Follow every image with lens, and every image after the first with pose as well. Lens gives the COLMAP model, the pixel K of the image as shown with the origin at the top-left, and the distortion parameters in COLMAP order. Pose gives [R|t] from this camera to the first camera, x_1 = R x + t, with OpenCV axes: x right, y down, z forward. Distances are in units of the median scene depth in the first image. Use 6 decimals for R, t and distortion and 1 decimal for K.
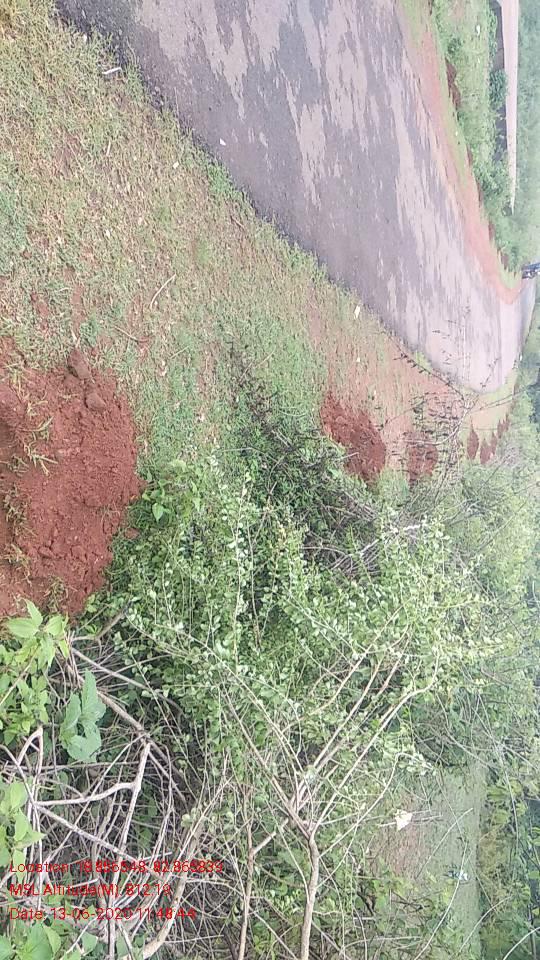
lens RADIAL K [[797.8, 0, 271.7], [0, 797.8, 480.7], [0, 0, 1]] dist [0.024103, -0.040437]
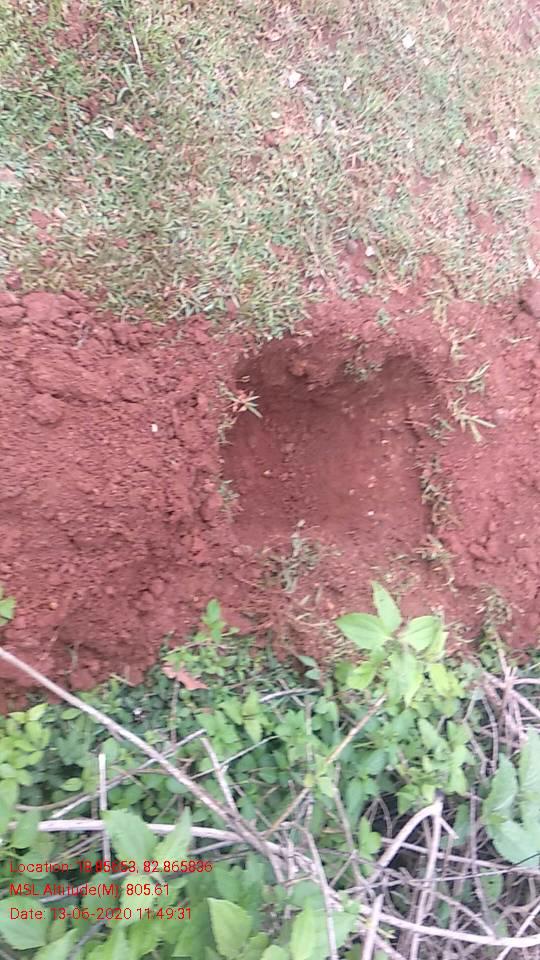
lens RADIAL K [[797.8, 0, 271.9], [0, 797.8, 477.7], [0, 0, 1]] dist [0.024103, -0.040437]
pose [[0.816110, 0.007034, -0.577854, -0.016684], [-0.042444, 0.997955, -0.047797, 0.065280], [0.576336, 0.063534, 0.814739, 0.298585]]
